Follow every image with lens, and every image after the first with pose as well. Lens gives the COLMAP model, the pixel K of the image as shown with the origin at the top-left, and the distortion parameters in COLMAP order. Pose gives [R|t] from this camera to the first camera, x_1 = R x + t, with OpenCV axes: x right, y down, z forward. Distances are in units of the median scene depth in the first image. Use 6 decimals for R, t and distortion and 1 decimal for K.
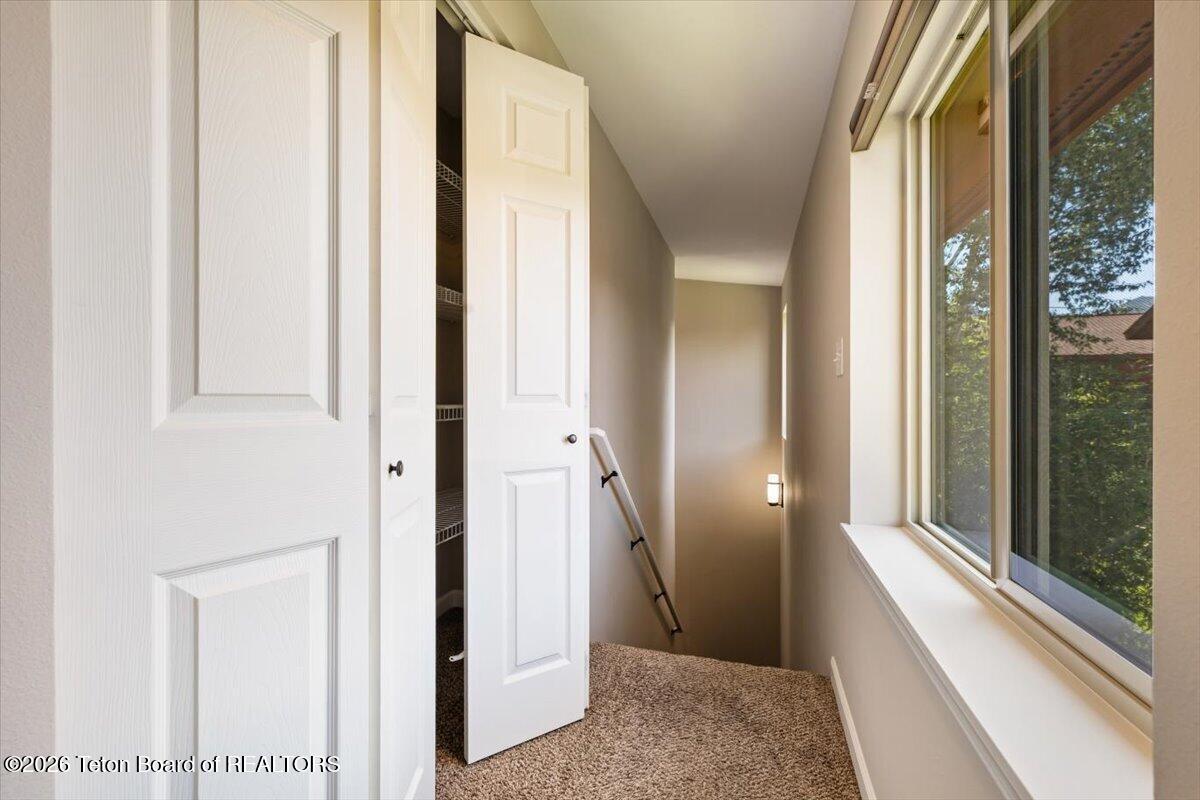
lens RADIAL K [[508.7, 0, 600.1], [0, 508.7, 399.5], [0, 0, 1]] dist [0.003810, -0.000446]
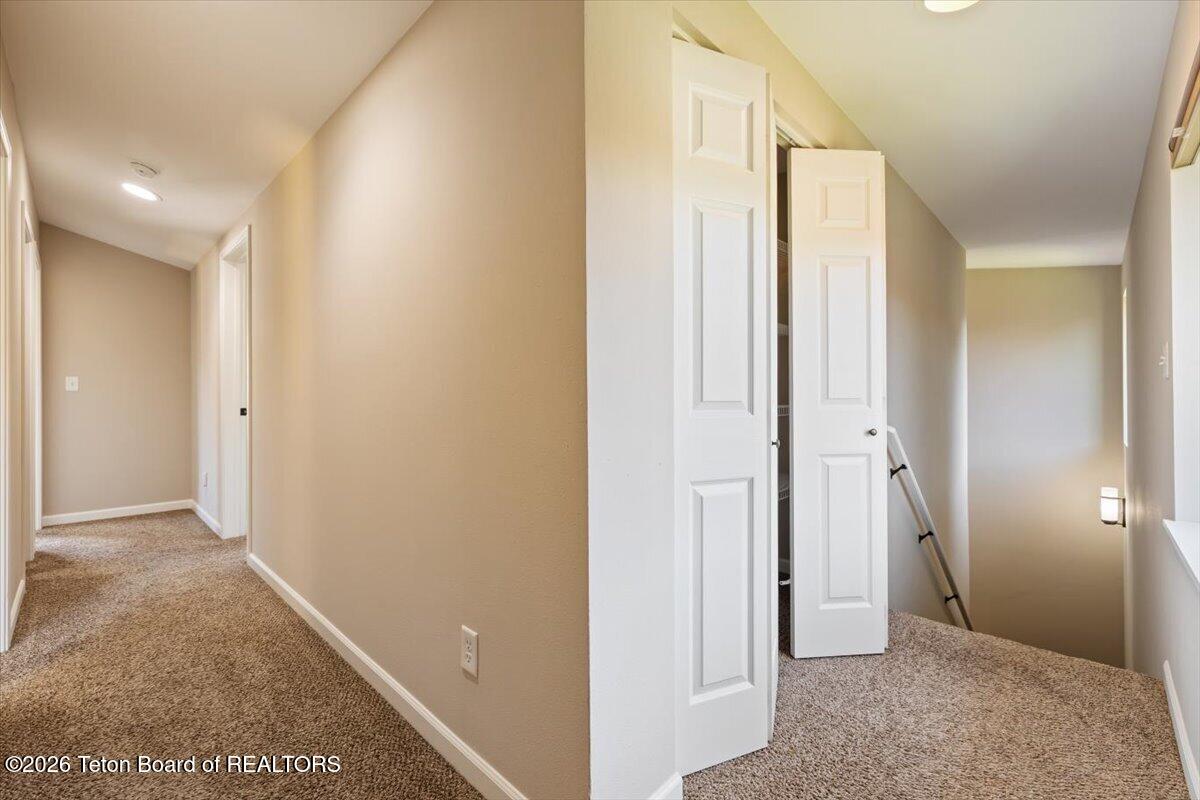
lens RADIAL K [[508.7, 0, 601.2], [0, 508.7, 394.7], [0, 0, 1]] dist [0.003810, -0.000446]
pose [[0.889442, -0.006605, -0.457001, -0.070904], [0.003216, 0.999961, -0.008193, -0.009124], [0.457038, 0.005817, 0.889428, -0.430206]]
